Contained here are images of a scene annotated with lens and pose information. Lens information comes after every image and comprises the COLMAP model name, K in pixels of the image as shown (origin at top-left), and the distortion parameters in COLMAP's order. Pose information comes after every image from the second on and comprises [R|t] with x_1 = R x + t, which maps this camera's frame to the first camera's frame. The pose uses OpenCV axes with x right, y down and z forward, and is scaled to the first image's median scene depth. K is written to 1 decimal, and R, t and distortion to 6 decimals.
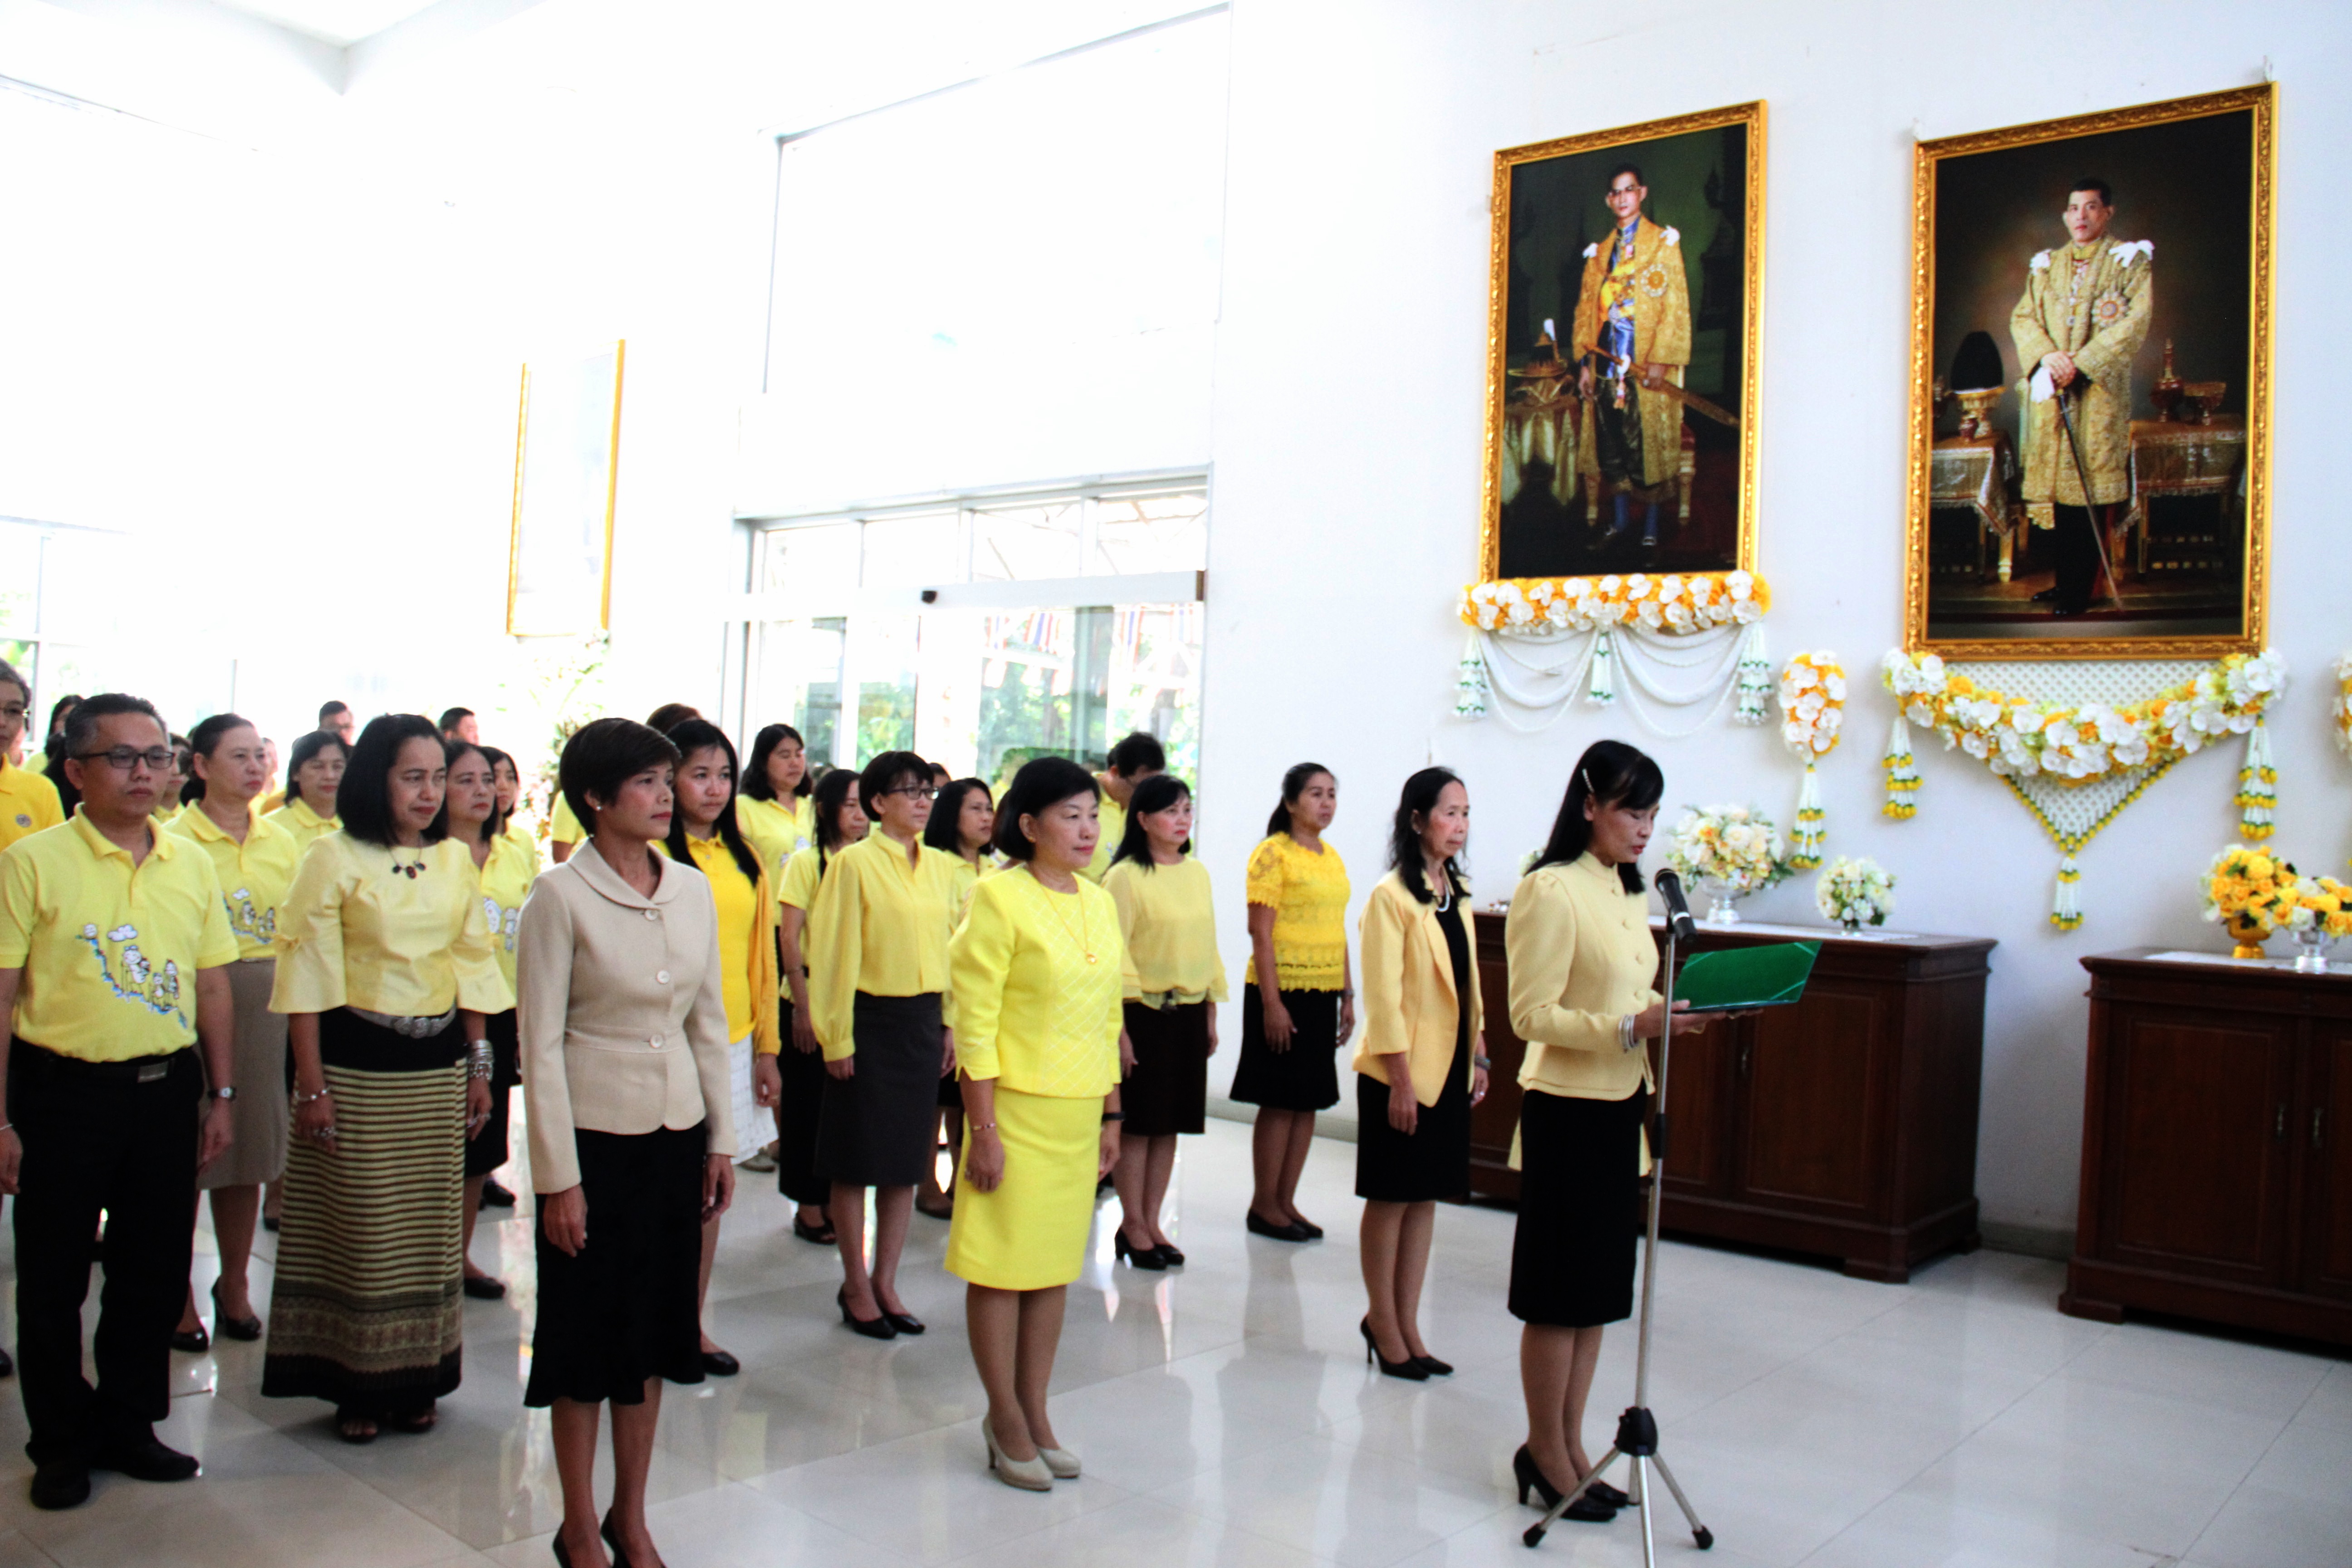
lens RADIAL K [[1998.5, 0, 1176.0], [0, 1998.5, 784.0], [0, 0, 1]] dist [-0.167582, 0.182517]
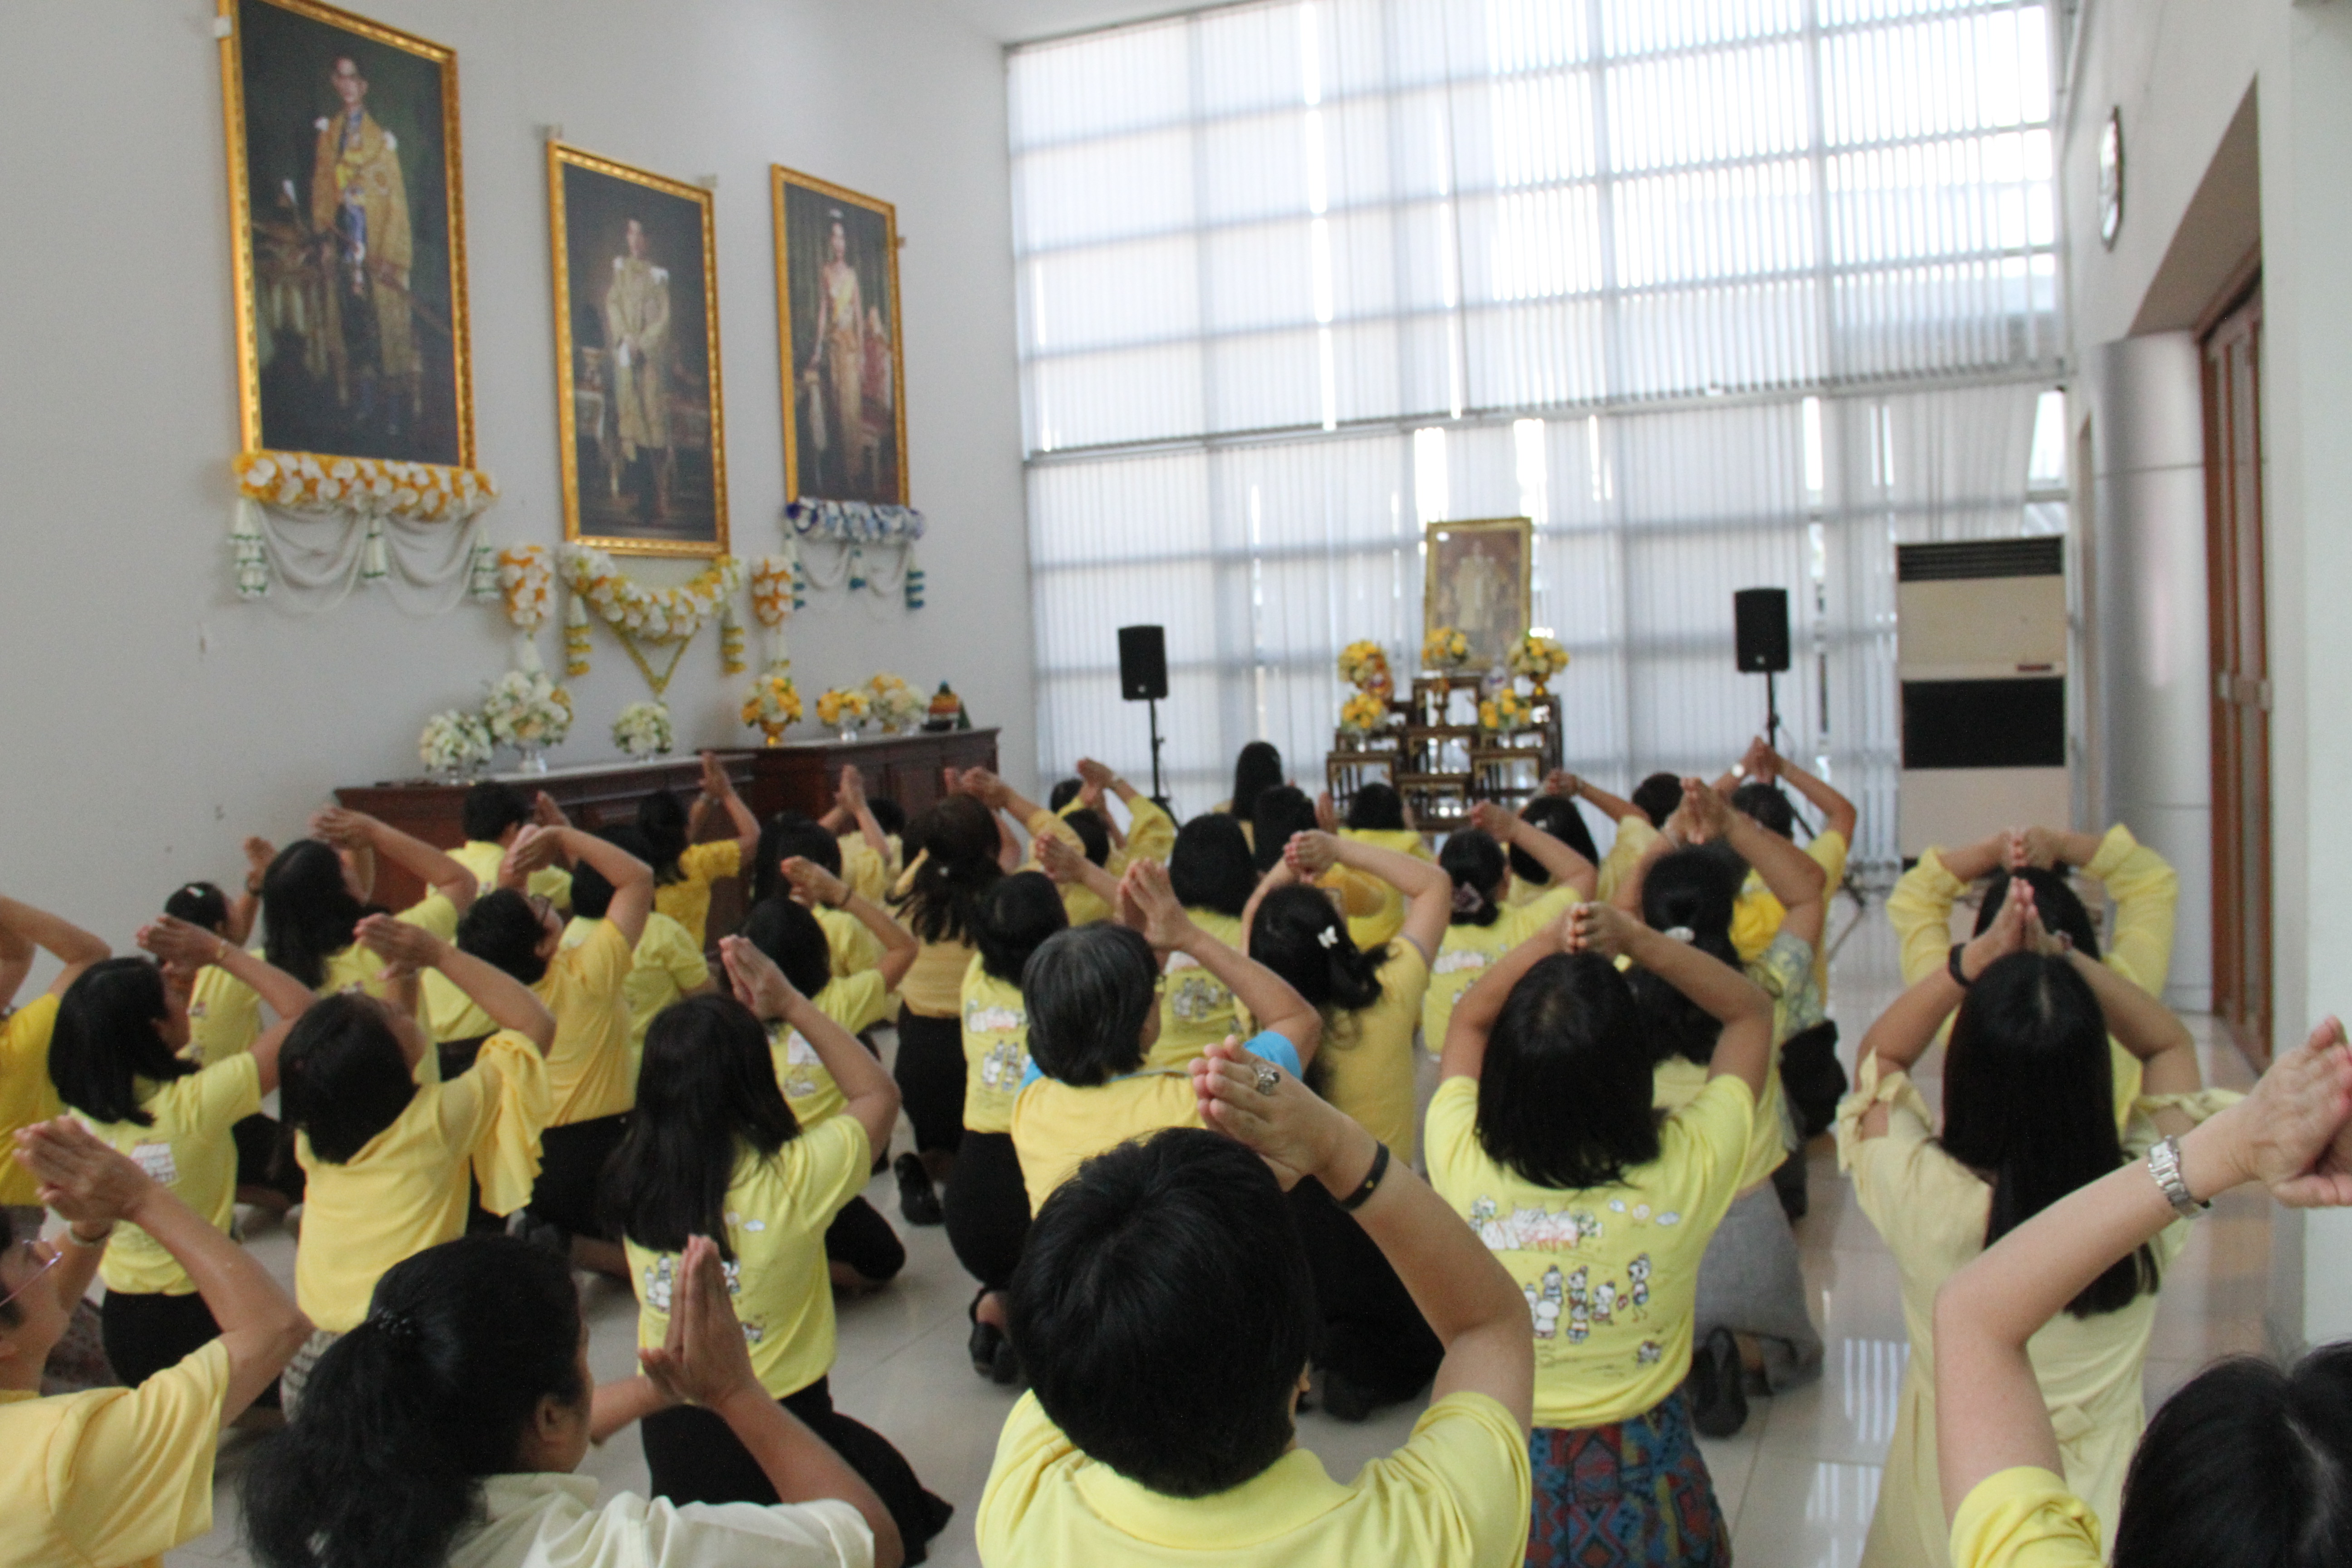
lens RADIAL K [[1998.5, 0, 1176.0], [0, 1998.5, 784.0], [0, 0, 1]] dist [-0.167582, 0.182517]
pose [[-0.306713, -0.086779, 0.947838, -0.926252], [0.030859, 0.994405, 0.101028, -0.028175], [-0.951302, 0.060236, -0.302319, 0.964745]]
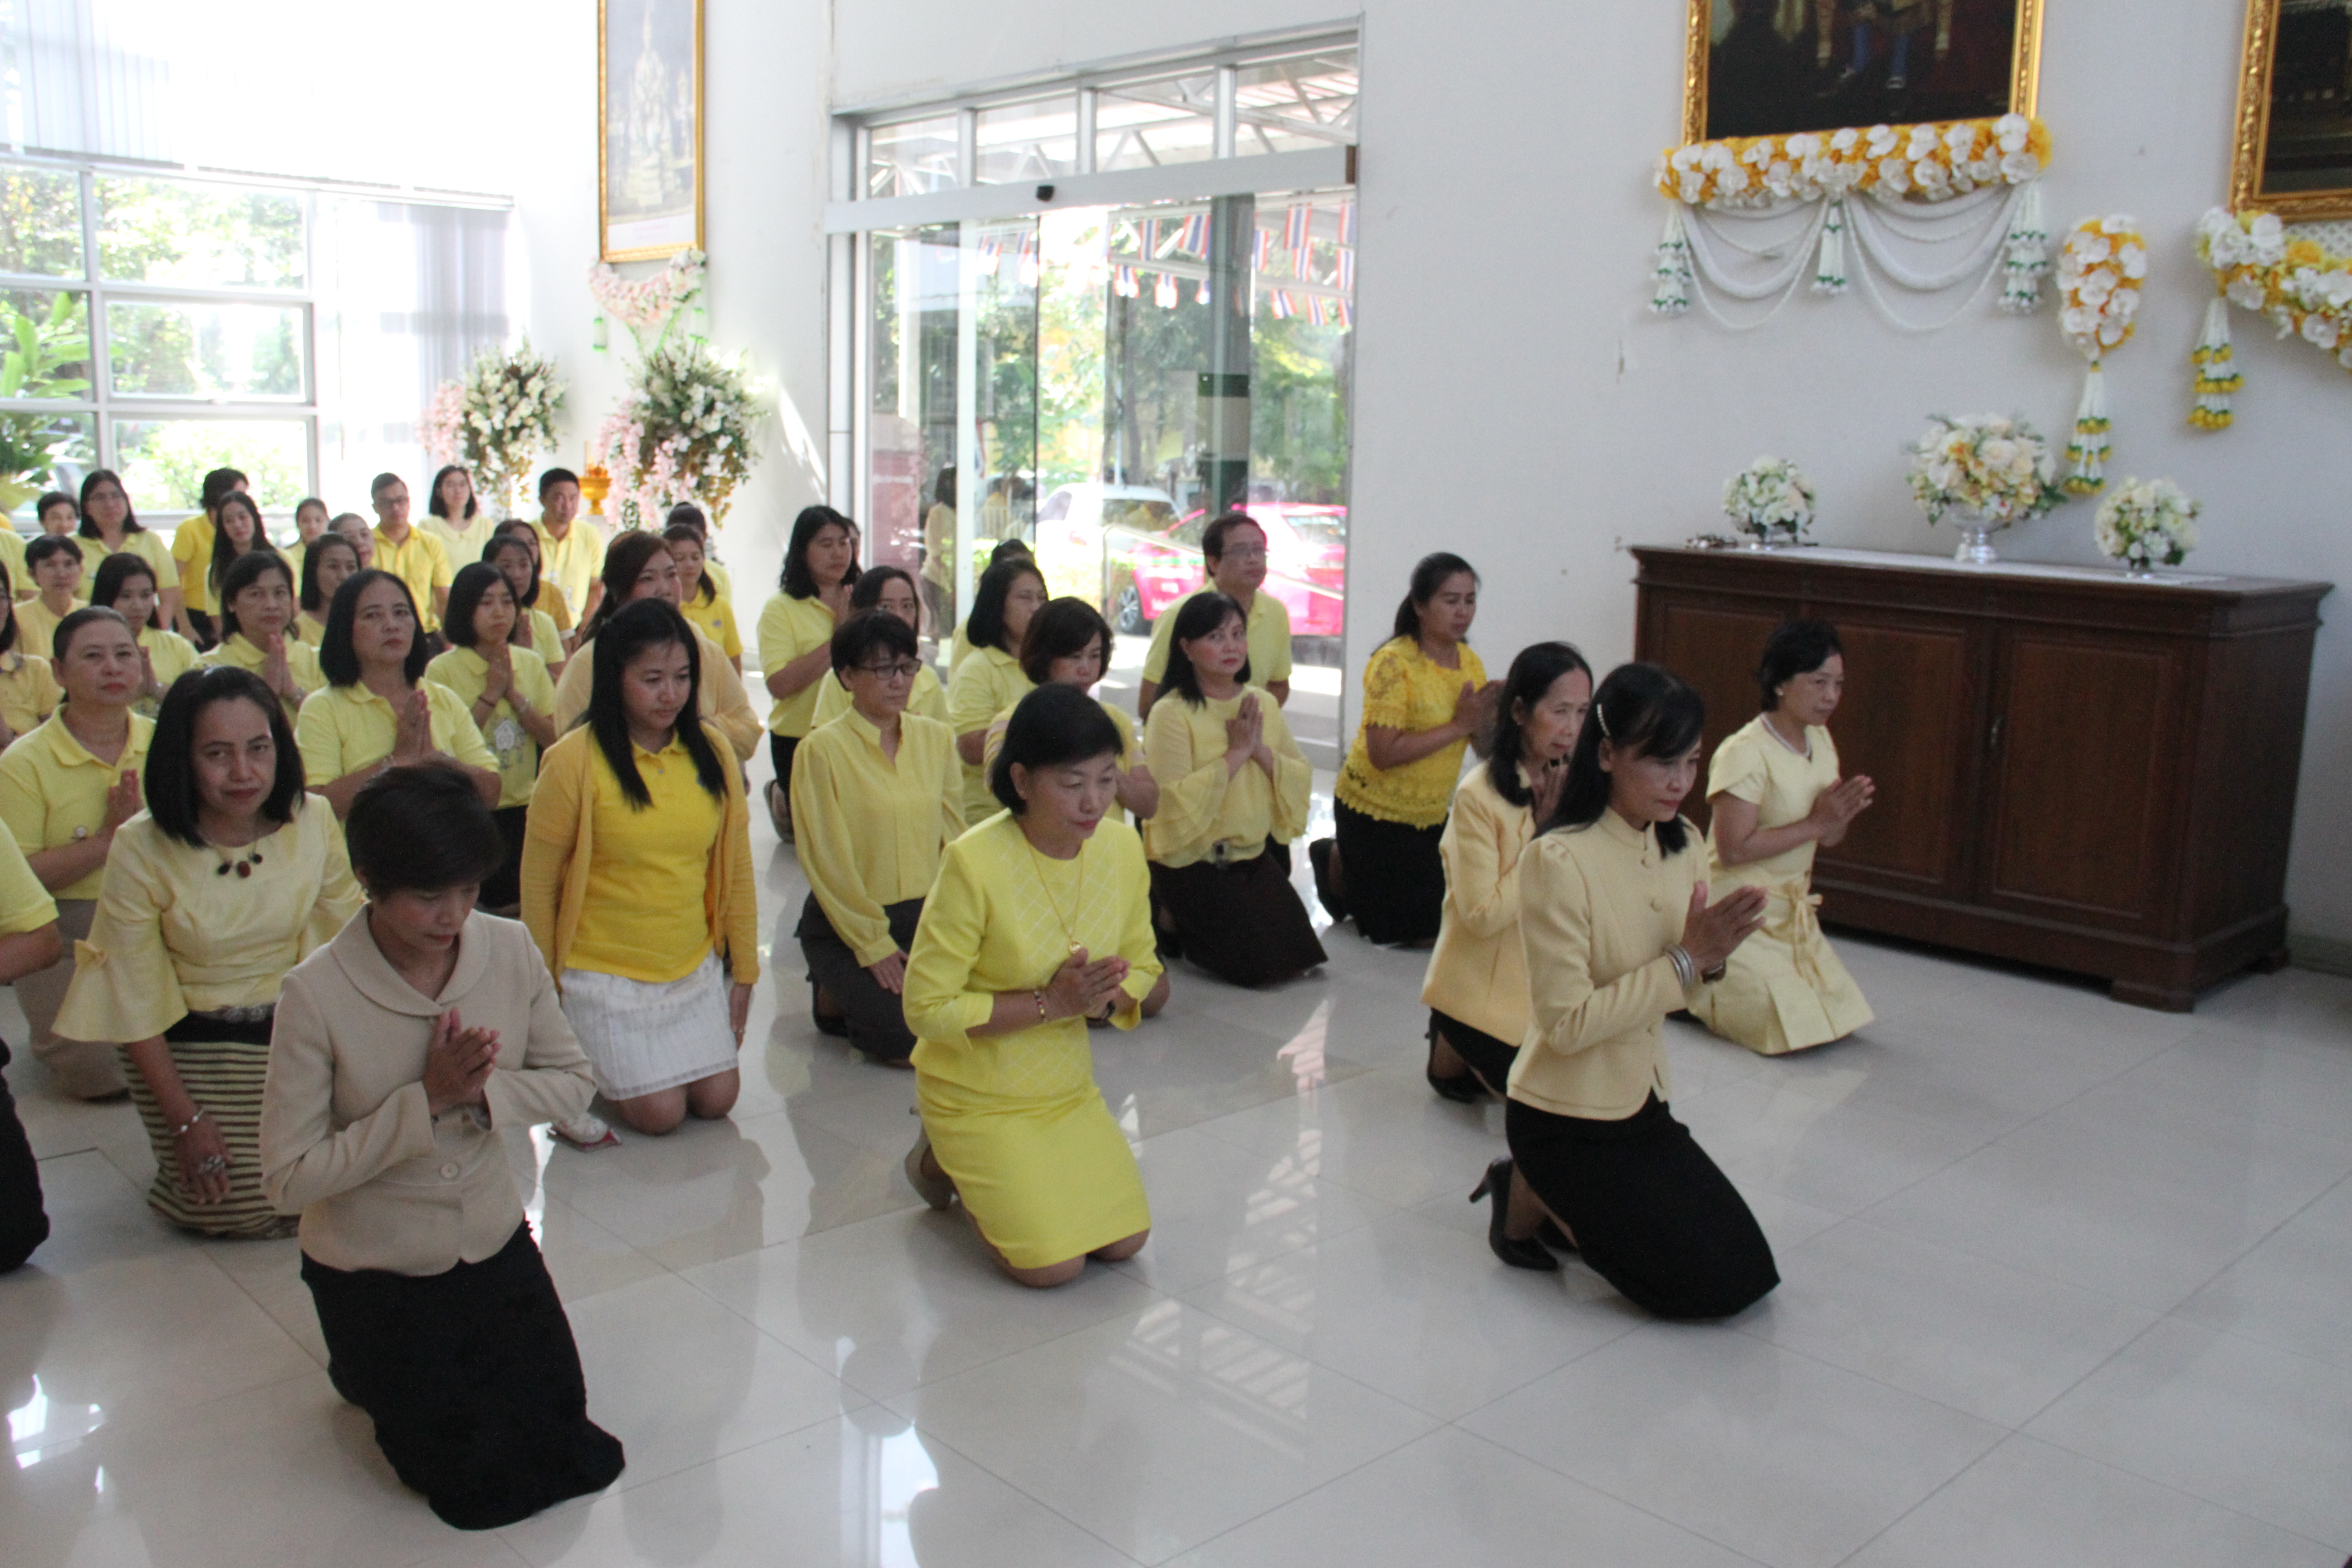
lens RADIAL K [[2100.0, 0, 1176.0], [0, 2100.0, 784.0], [0, 0, 1]] dist [-0.177131, 0.216926]
pose [[0.993835, -0.001690, -0.110860, 0.043790], [0.020455, 0.985514, 0.168356, 0.011534], [0.108970, -0.169585, 0.979472, 0.123693]]
